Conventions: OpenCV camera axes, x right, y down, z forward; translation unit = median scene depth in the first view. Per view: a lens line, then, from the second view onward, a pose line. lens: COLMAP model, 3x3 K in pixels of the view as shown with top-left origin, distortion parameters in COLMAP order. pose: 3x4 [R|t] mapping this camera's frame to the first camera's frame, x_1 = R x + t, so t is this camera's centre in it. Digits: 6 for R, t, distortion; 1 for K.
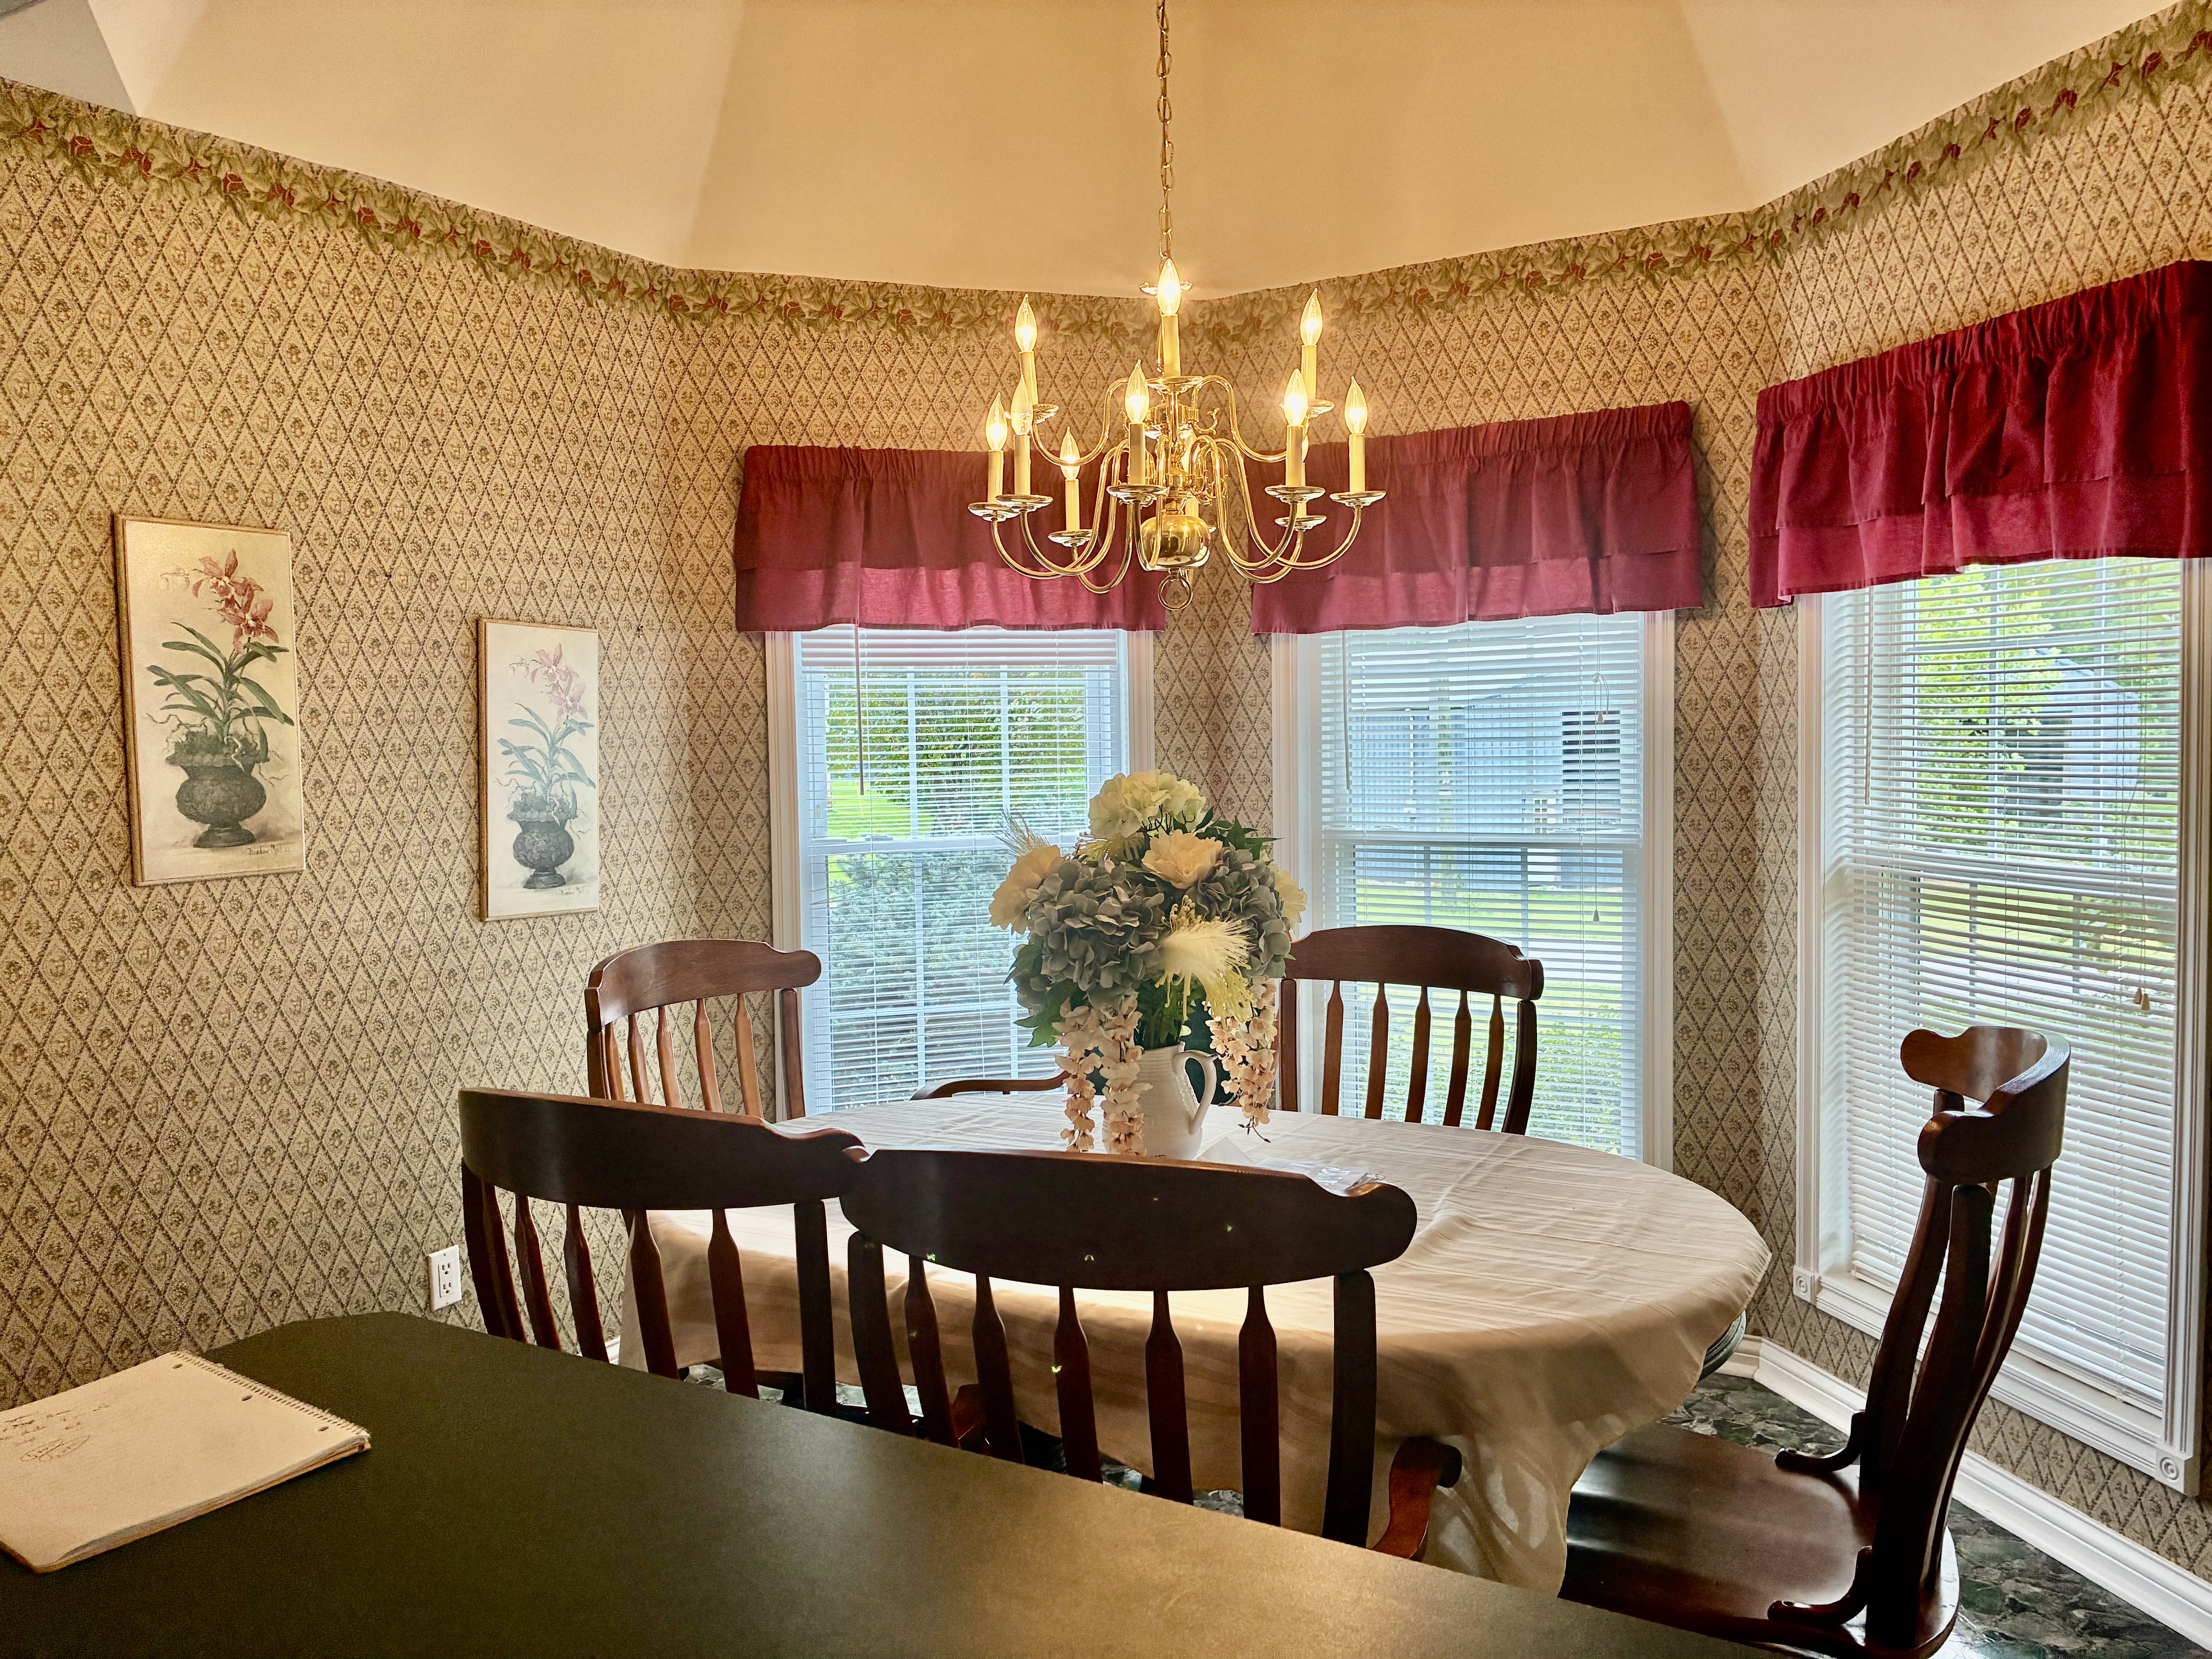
lens RADIAL K [[1670.8, 0, 1115.2], [0, 1670.8, 822.7], [0, 0, 1]] dist [0.043078, -0.046637]
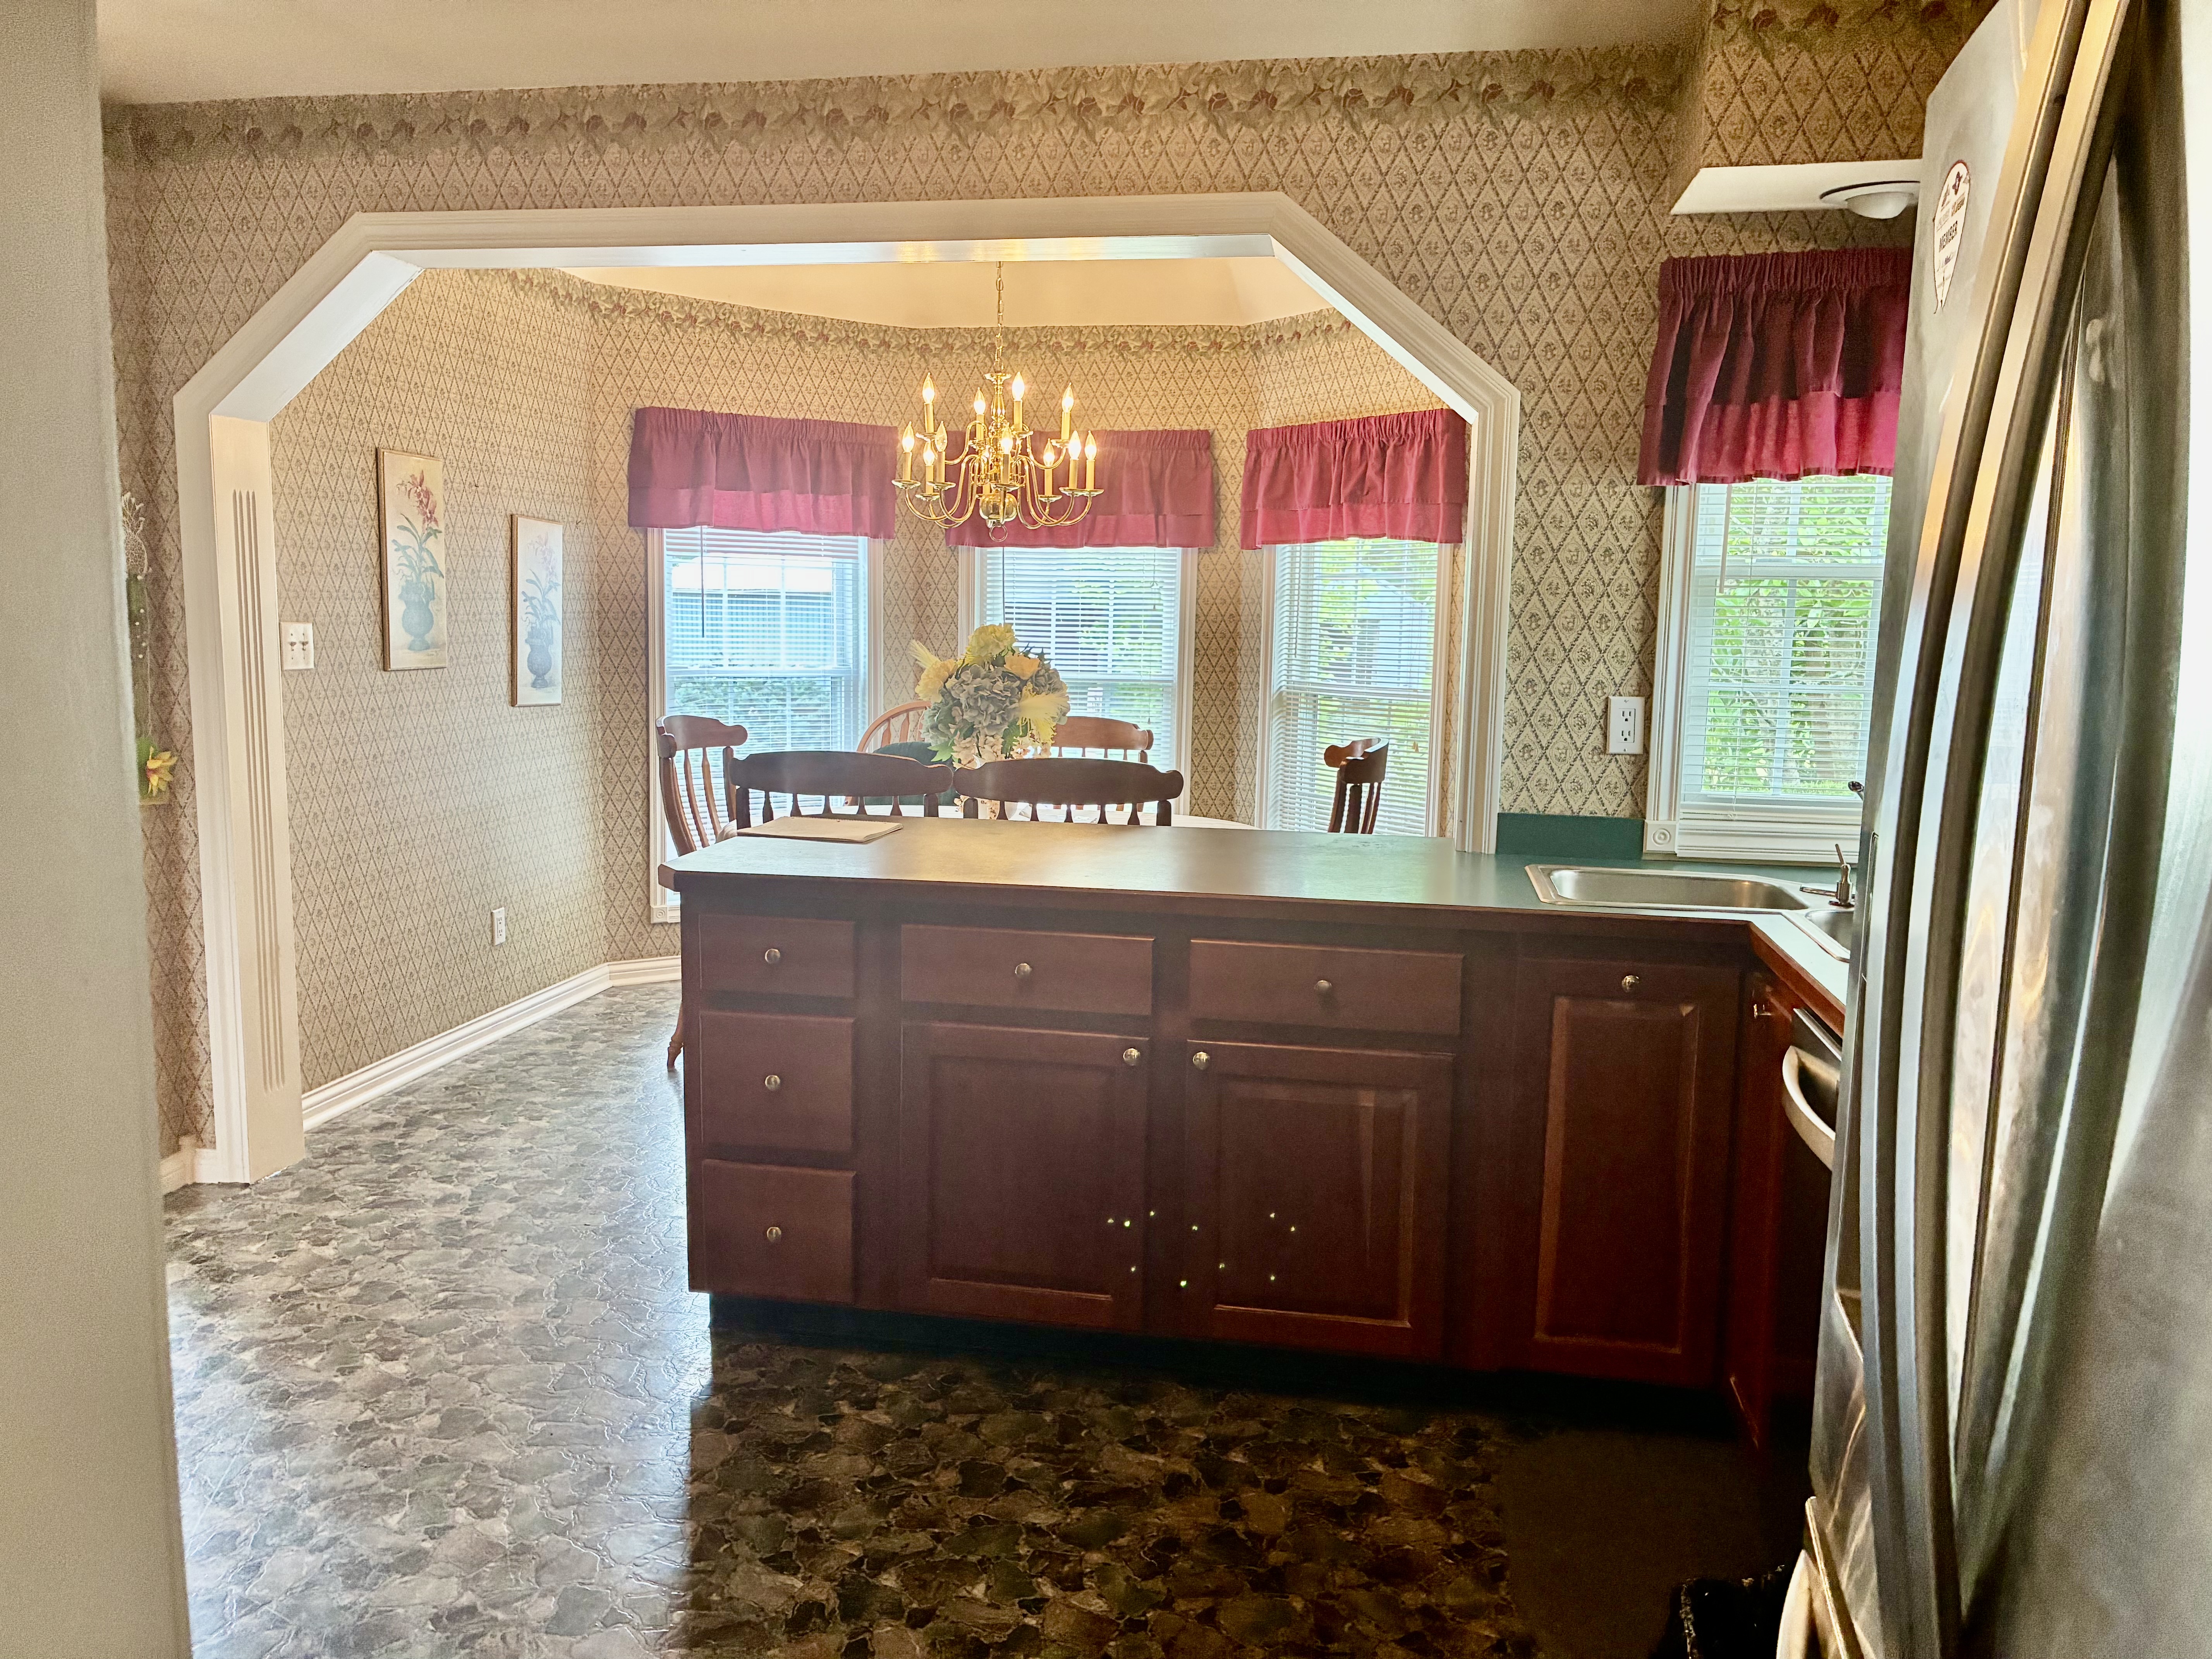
lens RADIAL K [[1670.8, 0, 1104.1], [0, 1670.8, 830.9], [0, 0, 1]] dist [0.043078, -0.046637]
pose [[0.938612, -0.007188, 0.344901, -0.398534], [-0.018454, 0.997305, 0.071006, 0.052879], [-0.344482, -0.073012, 0.935950, -0.689885]]
